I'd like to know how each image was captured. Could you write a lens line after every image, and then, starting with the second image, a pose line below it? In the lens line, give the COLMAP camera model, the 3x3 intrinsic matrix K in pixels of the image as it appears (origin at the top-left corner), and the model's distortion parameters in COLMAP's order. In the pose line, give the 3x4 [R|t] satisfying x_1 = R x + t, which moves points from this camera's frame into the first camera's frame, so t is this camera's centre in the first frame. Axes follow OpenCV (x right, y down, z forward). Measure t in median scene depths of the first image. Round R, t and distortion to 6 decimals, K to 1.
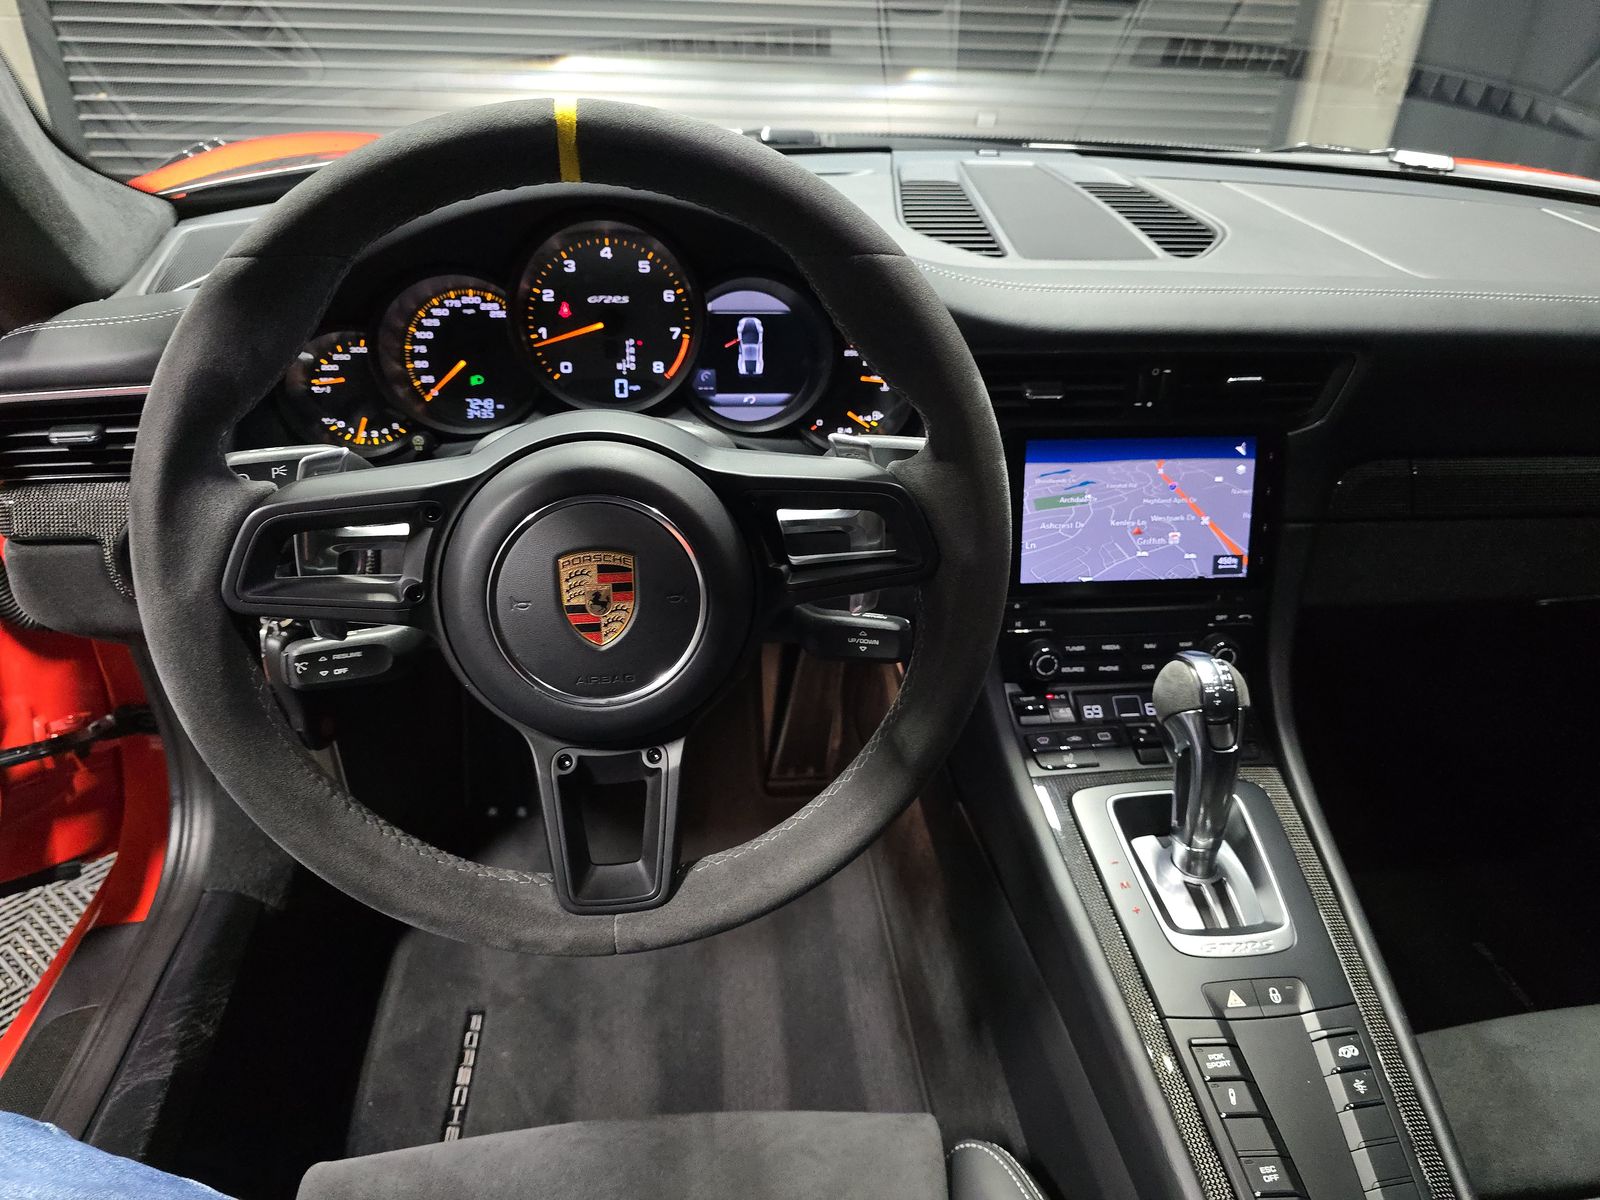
lens RADIAL K [[1064.8, 0, 772.2], [0, 1064.8, 595.8], [0, 0, 1]] dist [0.035234, -0.034603]
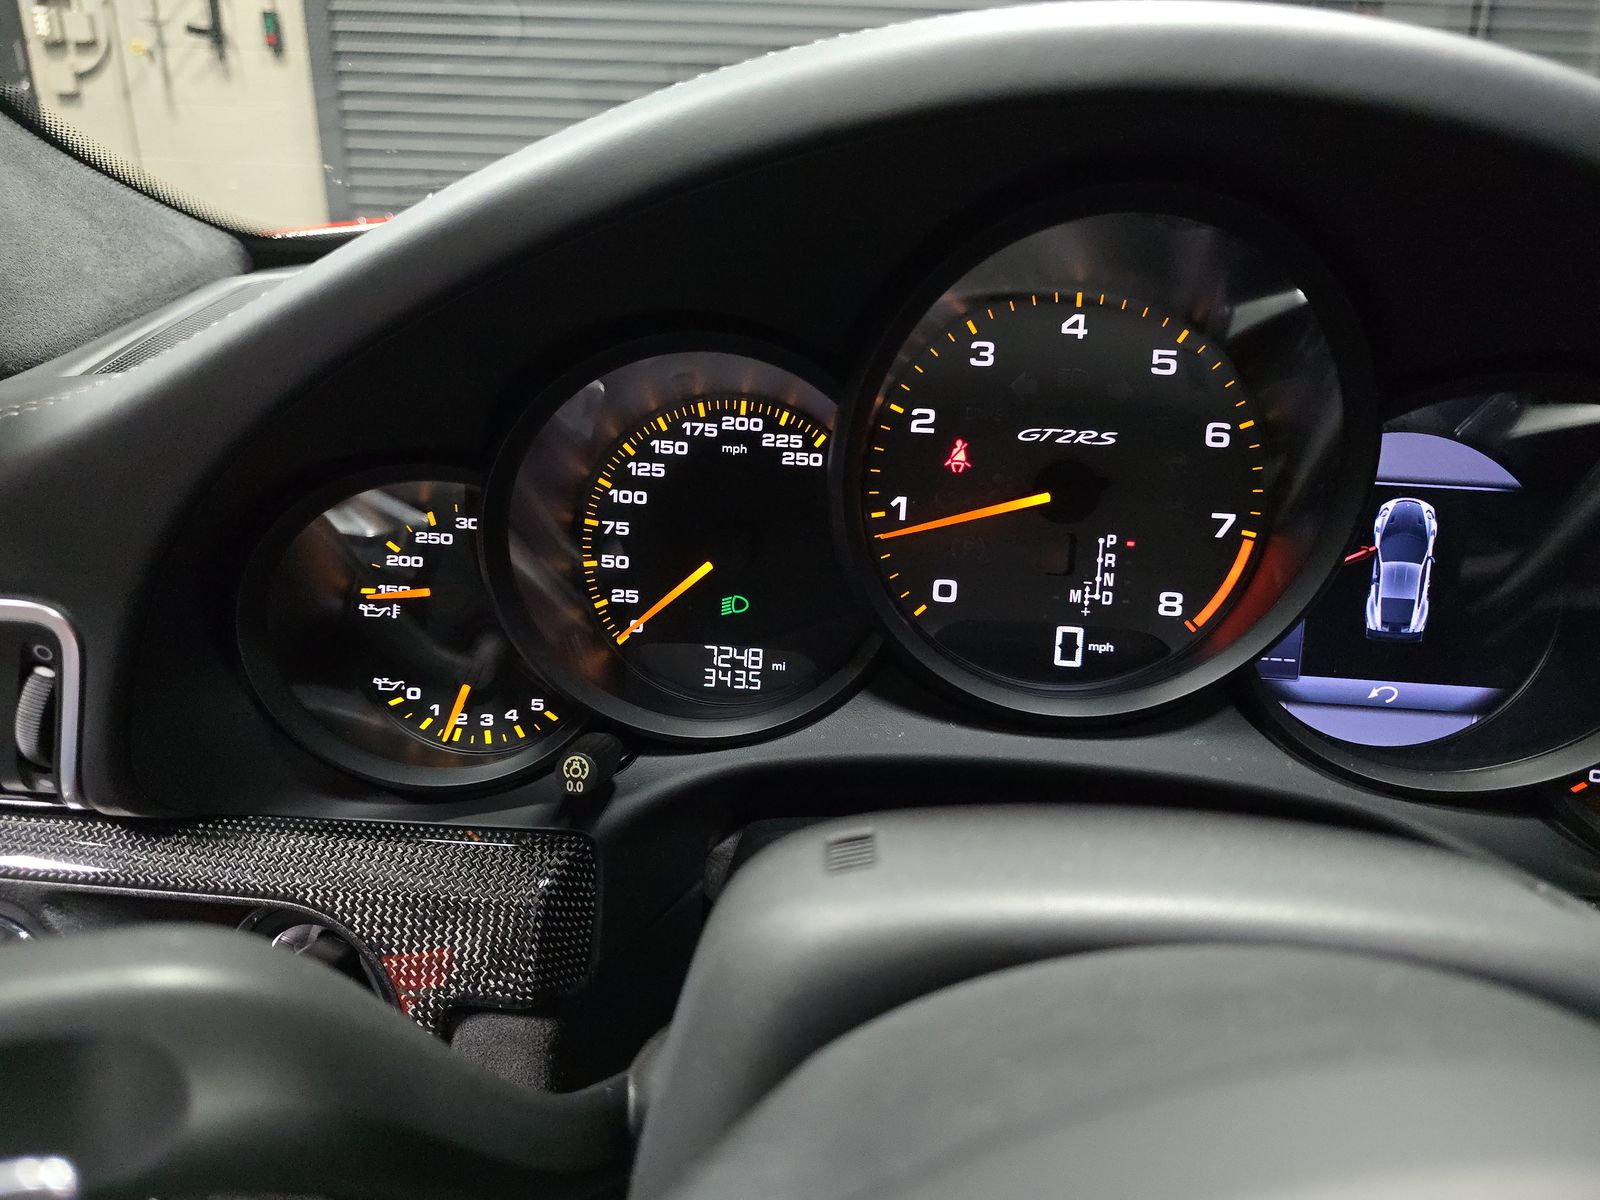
lens RADIAL K [[1064.8, 0, 772.2], [0, 1064.8, 595.8], [0, 0, 1]] dist [0.035234, -0.034603]
pose [[0.977352, 0.076435, -0.197334, -0.178772], [-0.102661, 0.986668, -0.126284, -0.154354], [0.185050, 0.143683, 0.972169, 0.591810]]
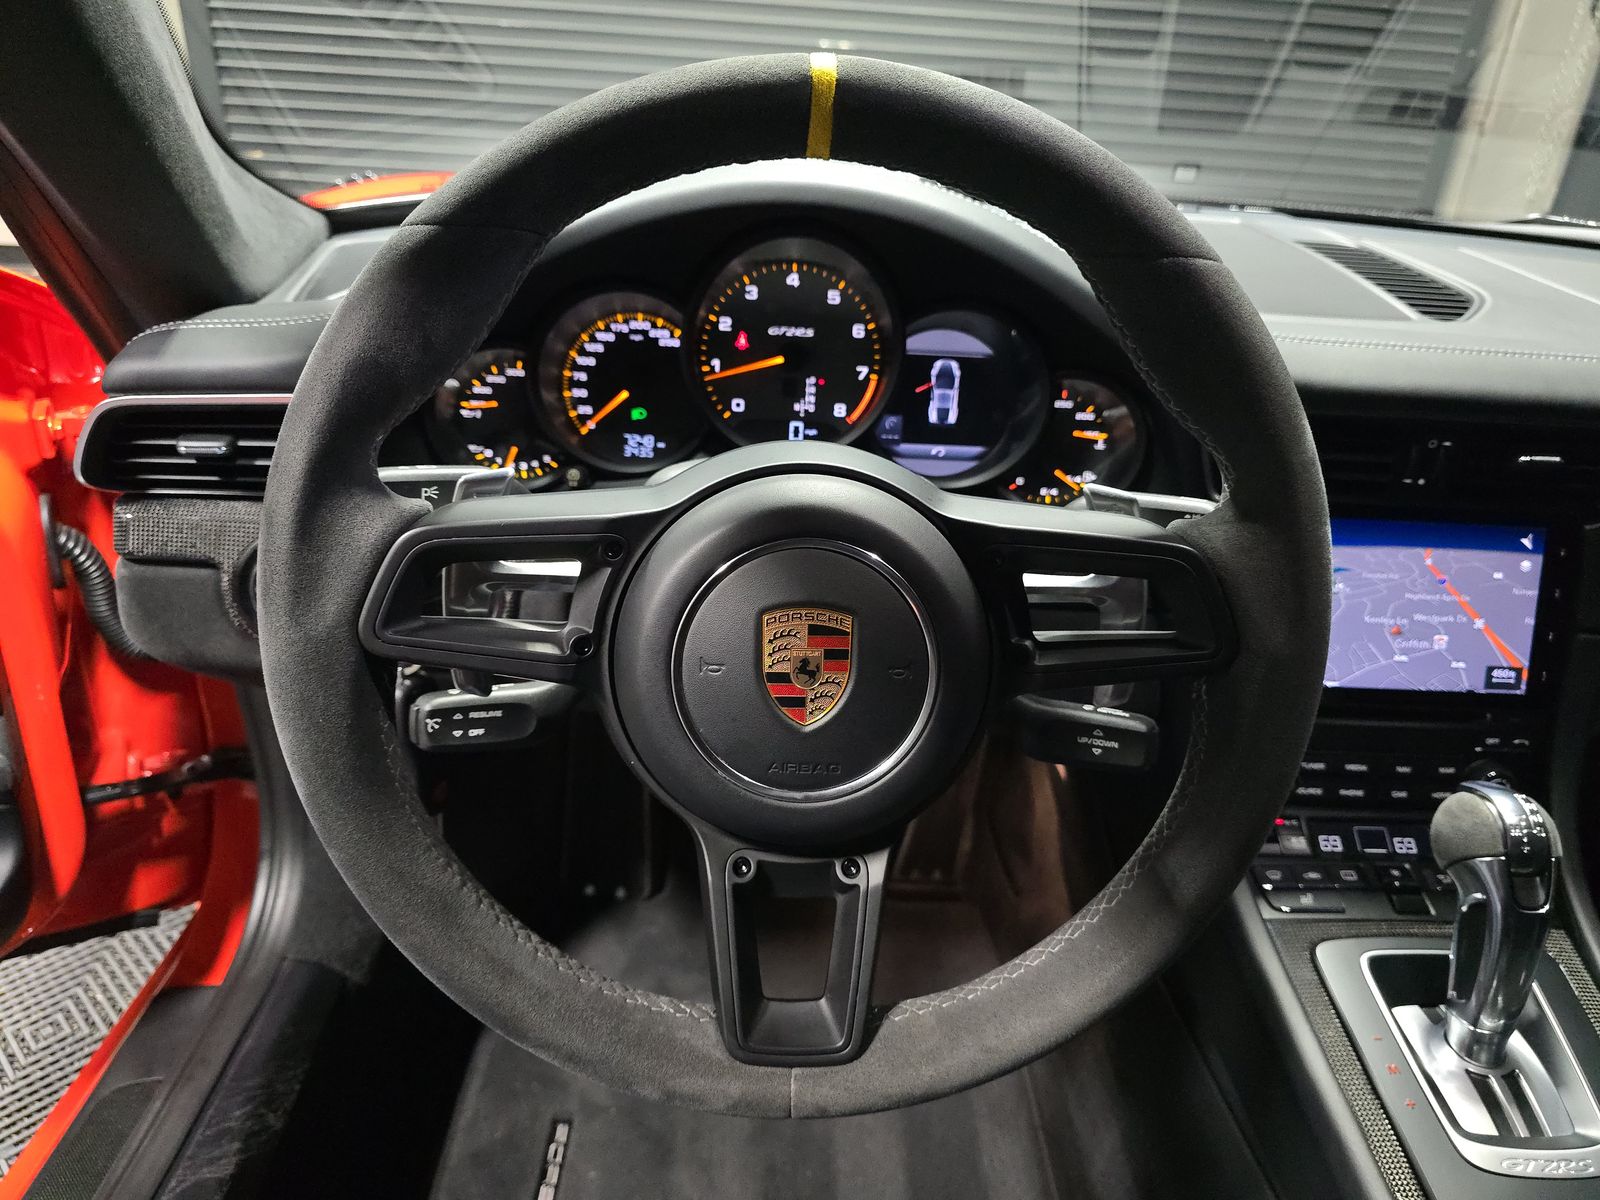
lens RADIAL K [[1083.8, 0, 782.1], [0, 1083.8, 598.8], [0, 0, 1]] dist [0.043098, -0.048453]
pose [[0.994969, 0.063550, -0.077450, -0.076824], [-0.068669, 0.995499, -0.065323, 0.003774], [0.072950, 0.070312, 0.994854, 0.115438]]
